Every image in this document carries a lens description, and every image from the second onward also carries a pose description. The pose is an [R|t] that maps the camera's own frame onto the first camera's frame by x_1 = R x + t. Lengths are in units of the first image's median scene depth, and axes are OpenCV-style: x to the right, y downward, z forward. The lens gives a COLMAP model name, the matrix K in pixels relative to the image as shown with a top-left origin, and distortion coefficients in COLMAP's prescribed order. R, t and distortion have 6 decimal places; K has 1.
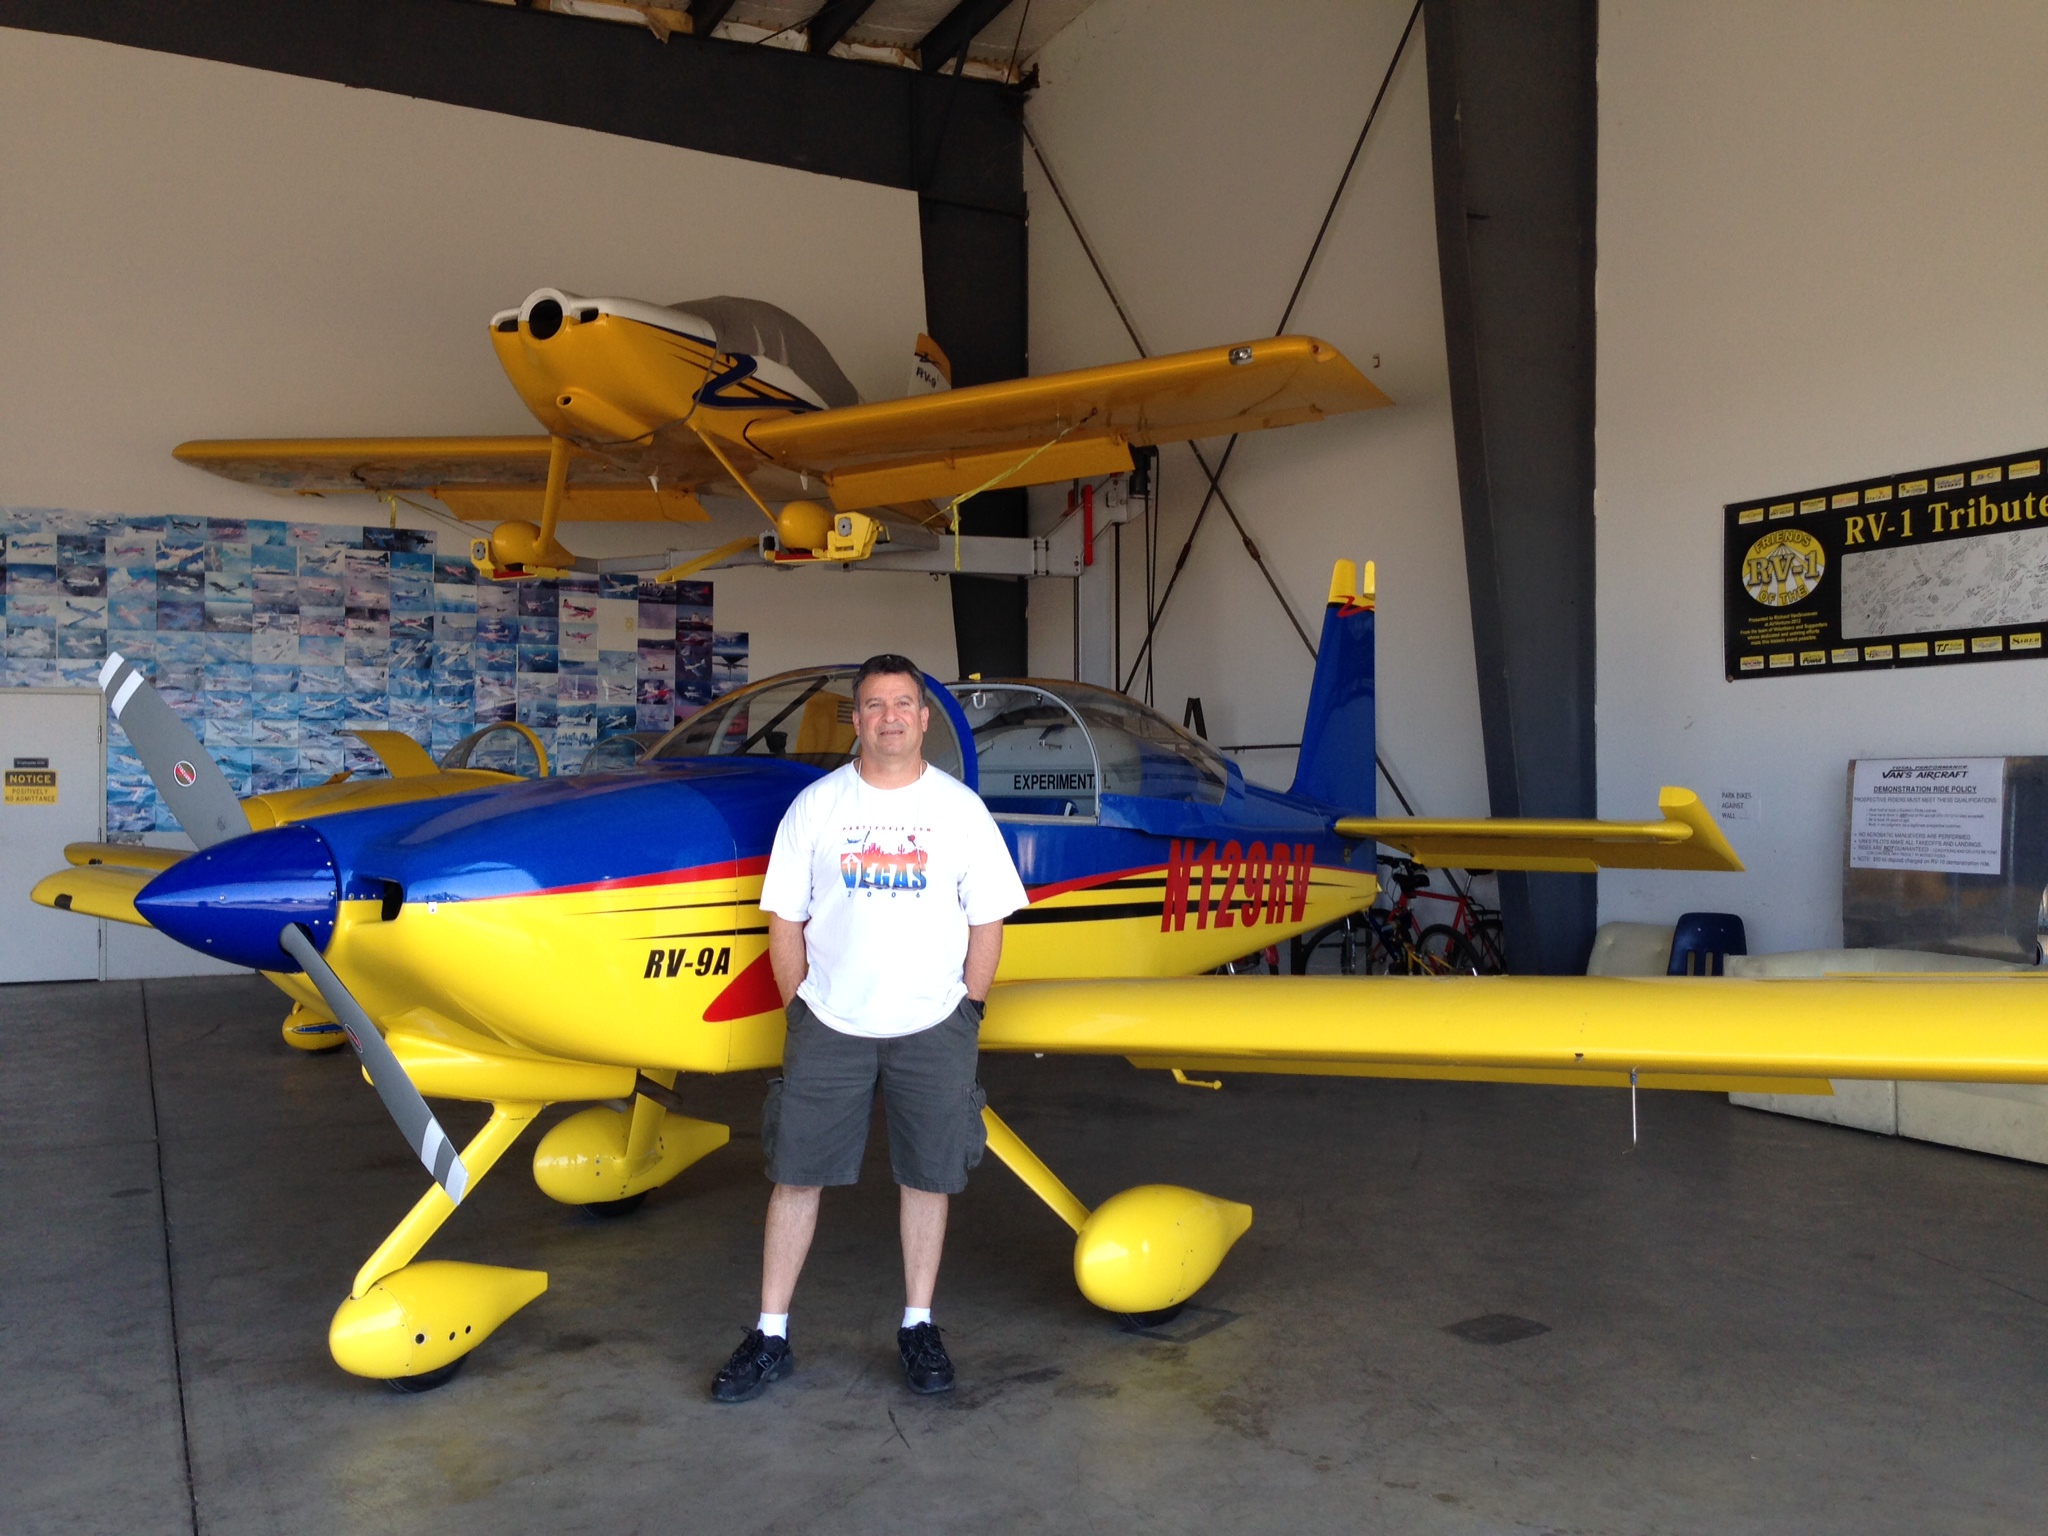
lens RADIAL K [[1893.7, 0, 1019.4], [0, 1893.7, 774.8], [0, 0, 1]] dist [0.119536, -0.219282]
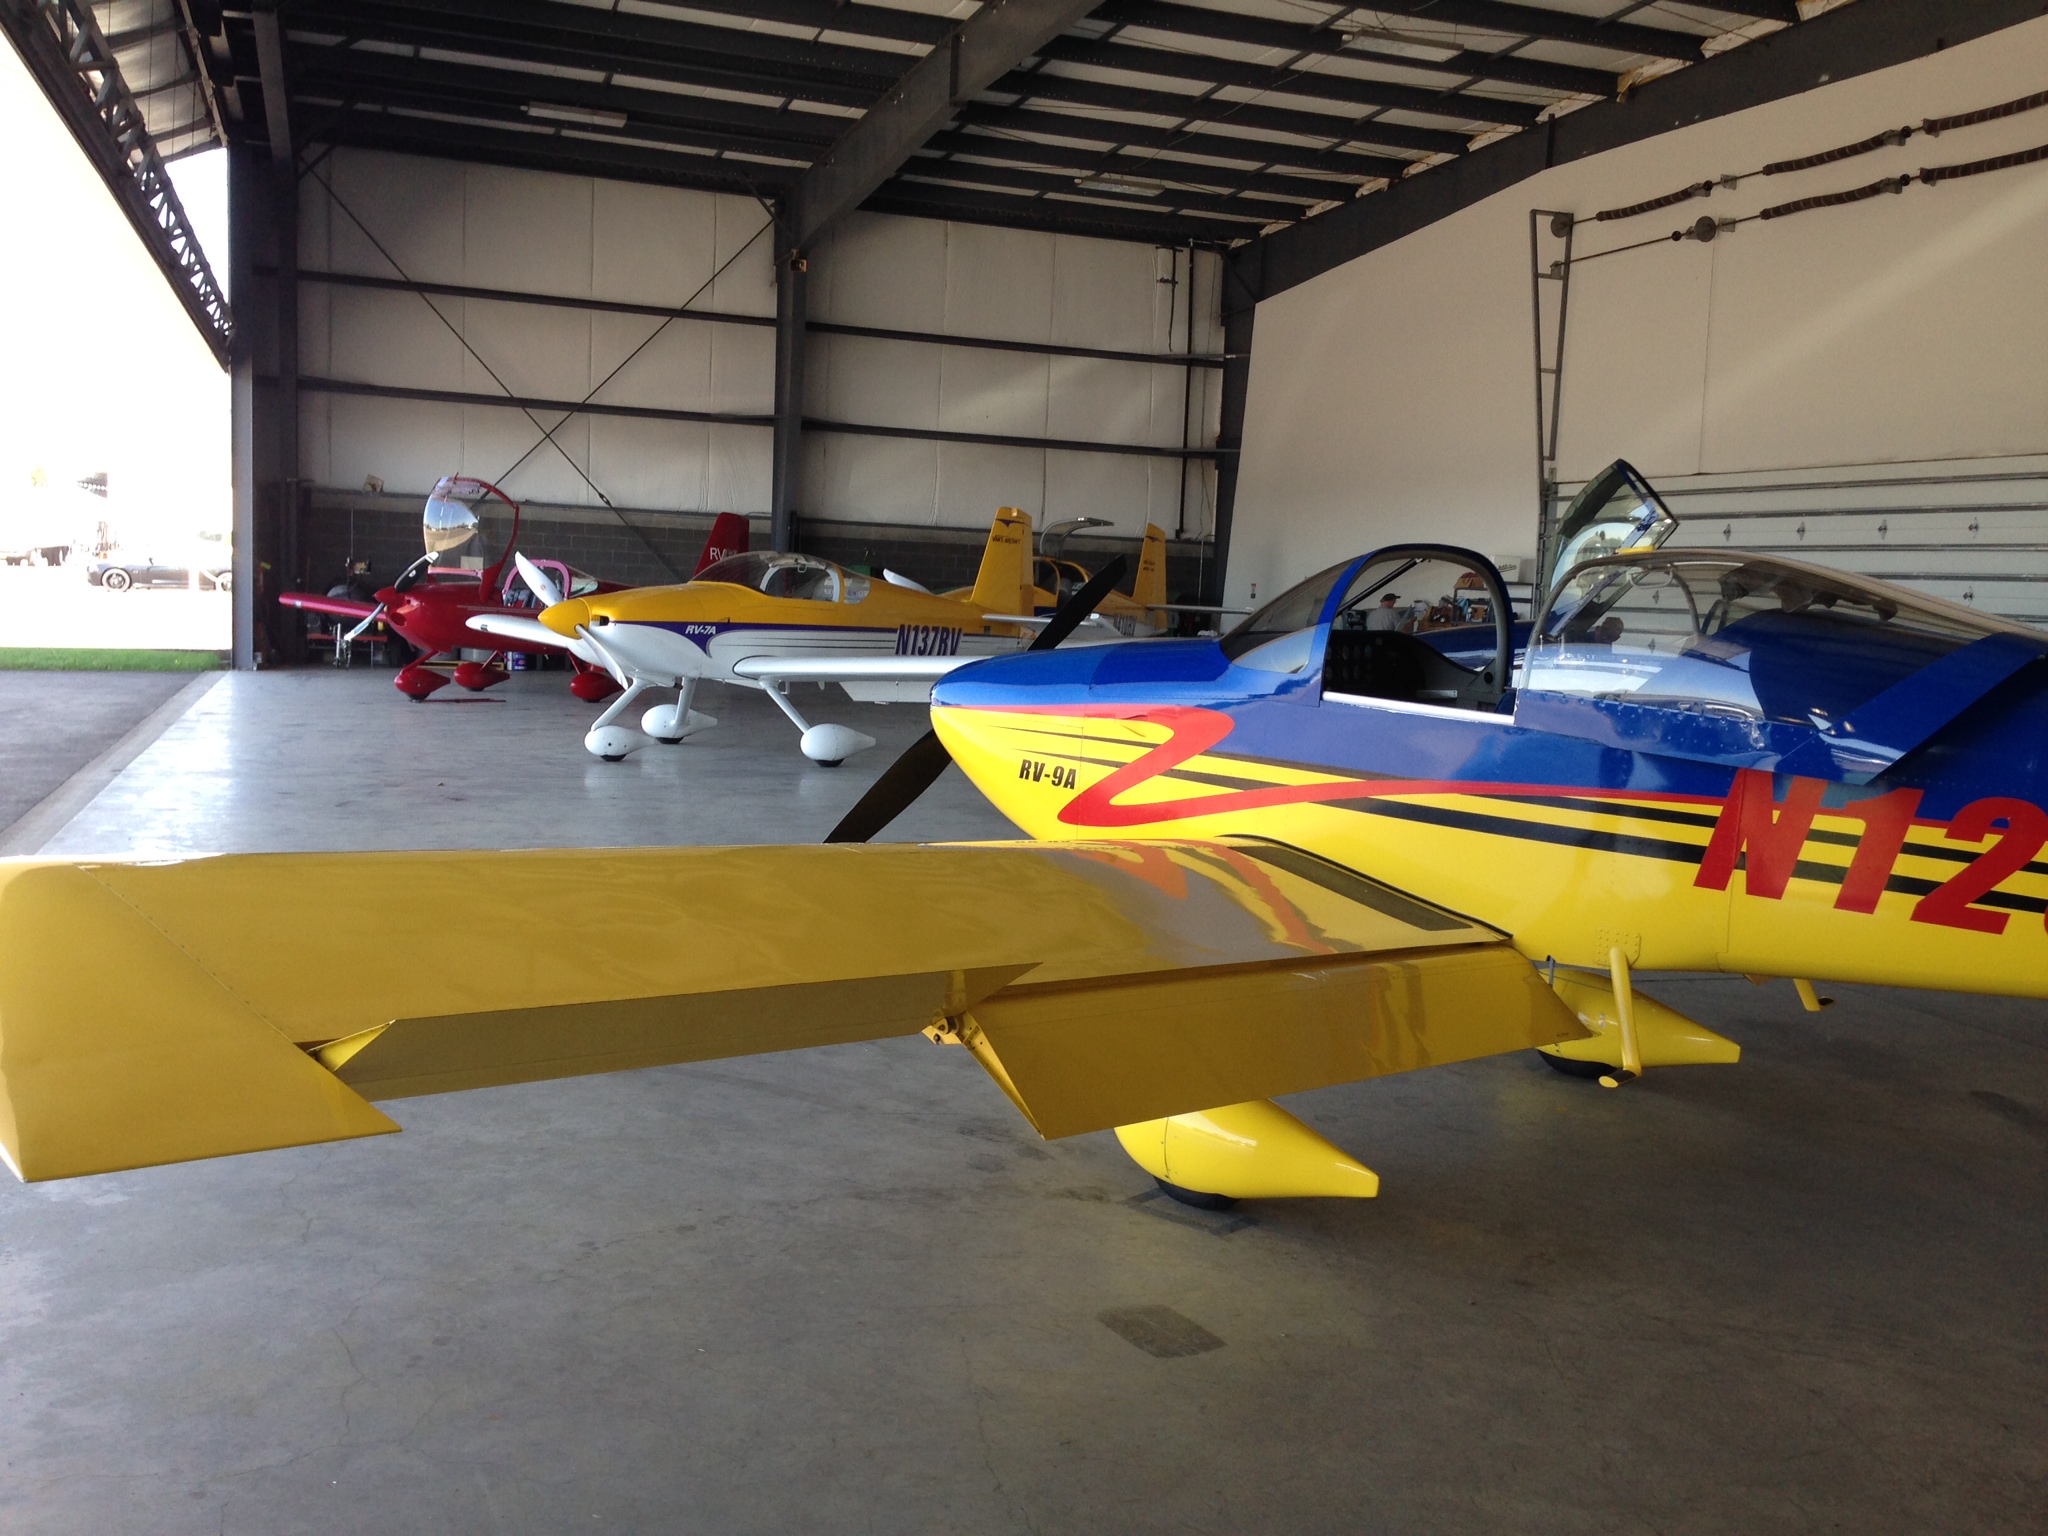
lens RADIAL K [[1889.6, 0, 1024.0], [0, 1889.6, 768.0], [0, 0, 1]] dist [0.118533, -0.208096]
pose [[-0.111020, 0.097507, -0.989023, 0.574948], [-0.033349, 0.994249, 0.101766, -0.021352], [0.993258, 0.044281, -0.107130, 0.554231]]
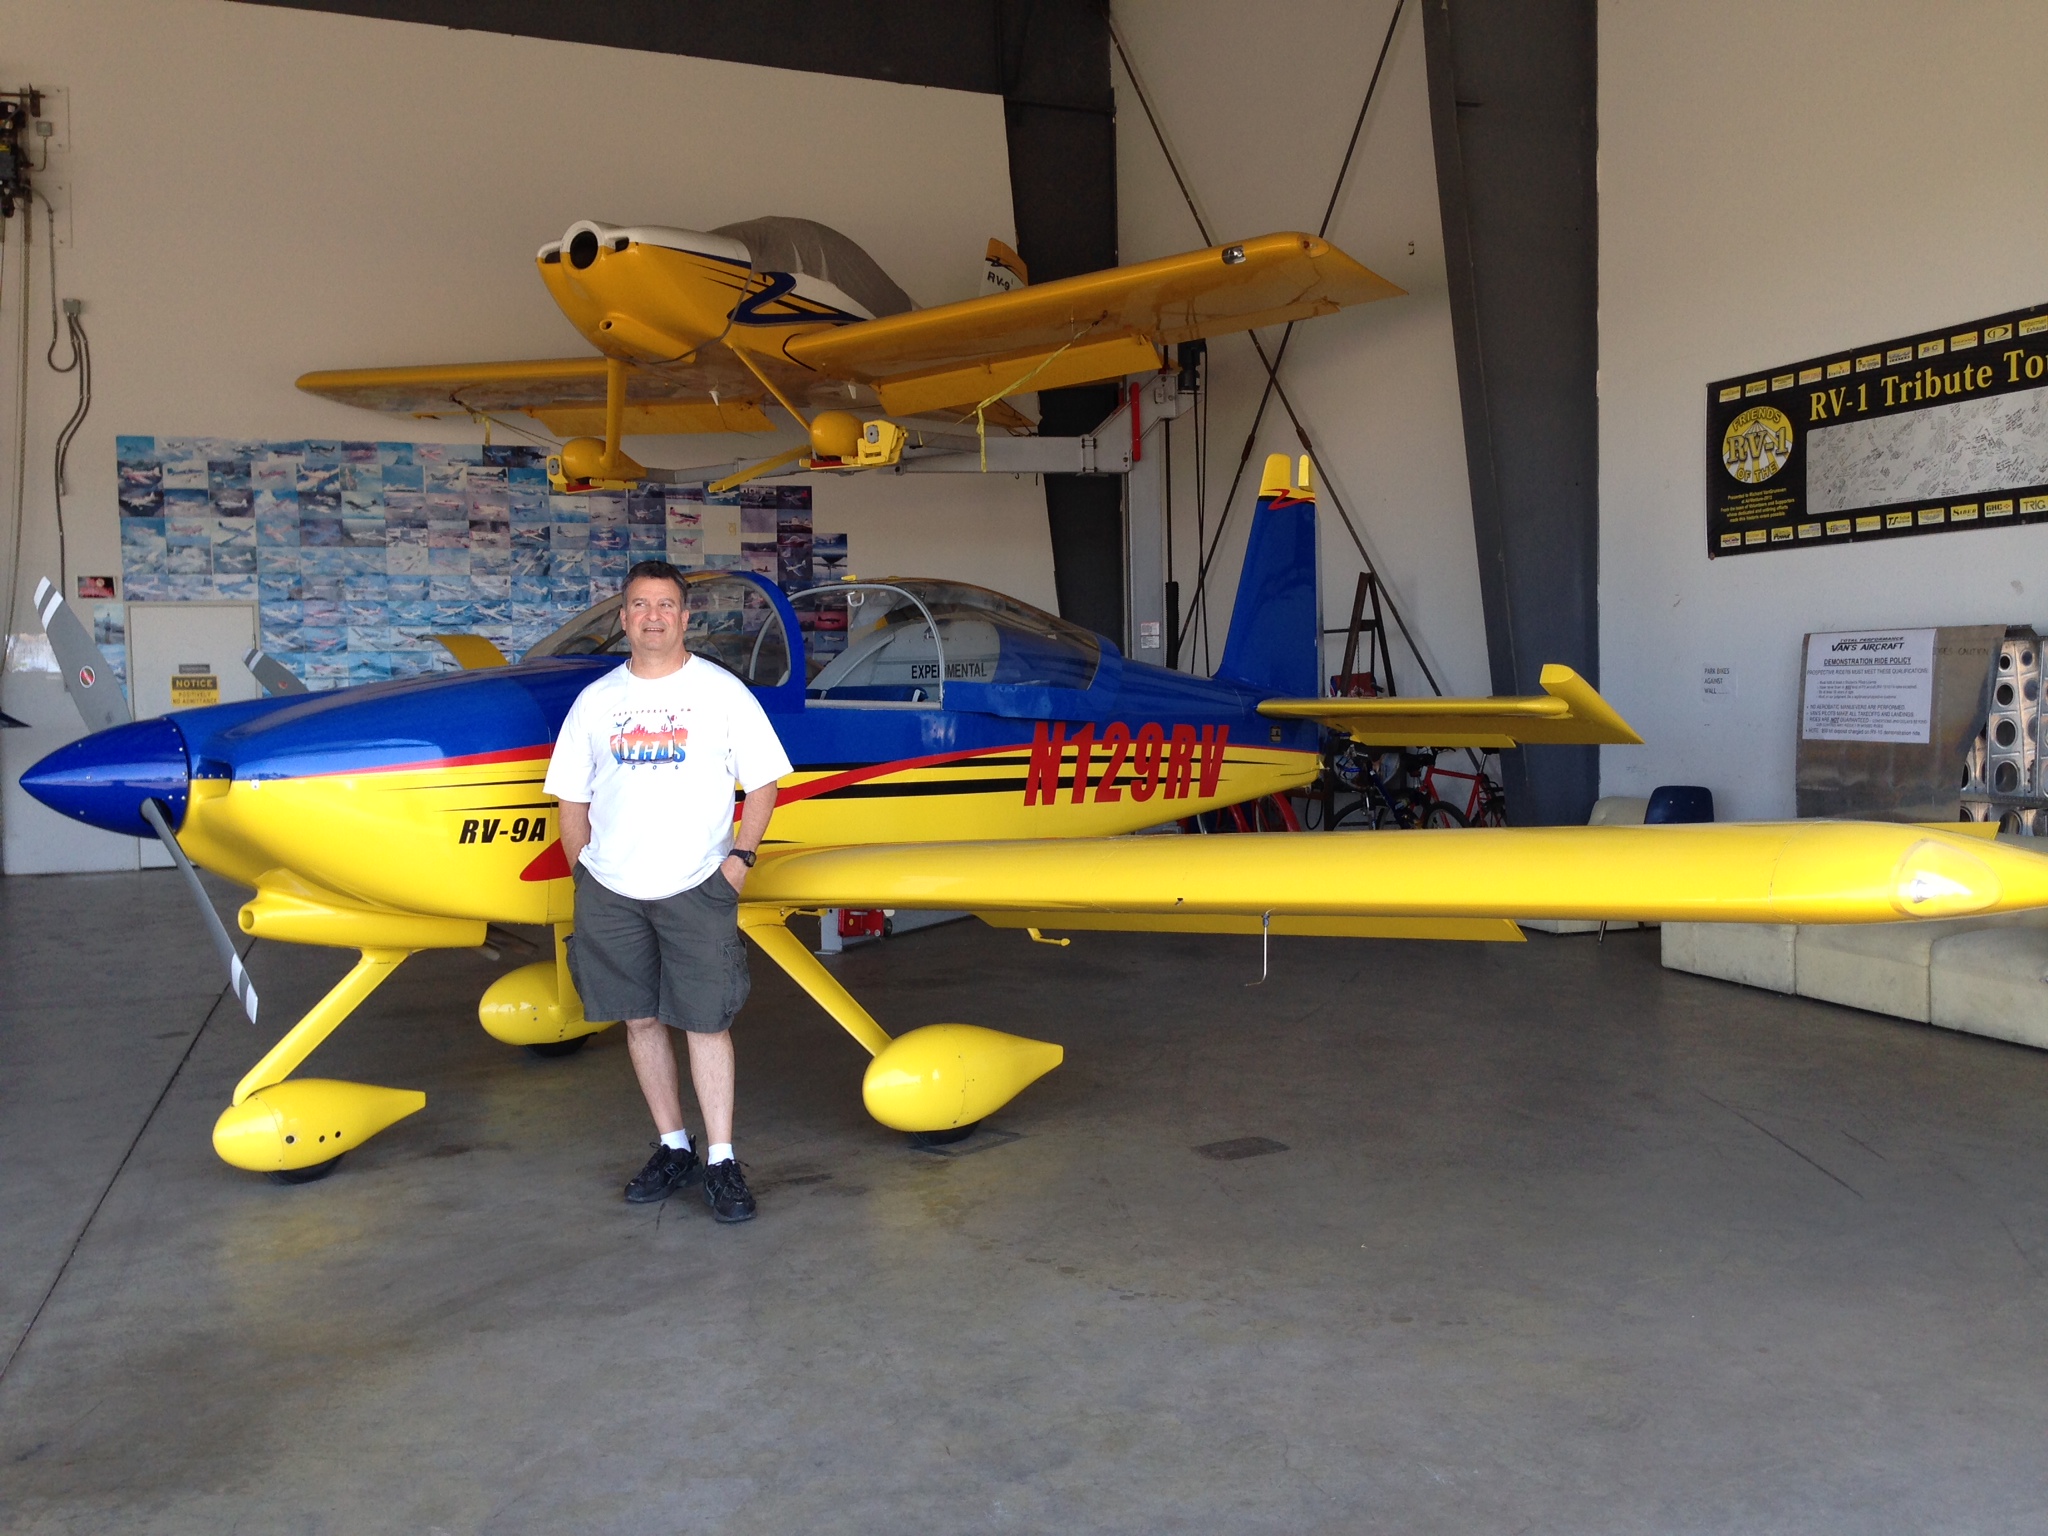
lens RADIAL K [[1889.6, 0, 1024.0], [0, 1889.6, 768.0], [0, 0, 1]] dist [0.118533, -0.208096]
pose [[0.992442, -0.012115, -0.122115, 0.142350], [0.018680, 0.998432, 0.052761, 0.001930], [0.121285, -0.054643, 0.991113, -0.062089]]
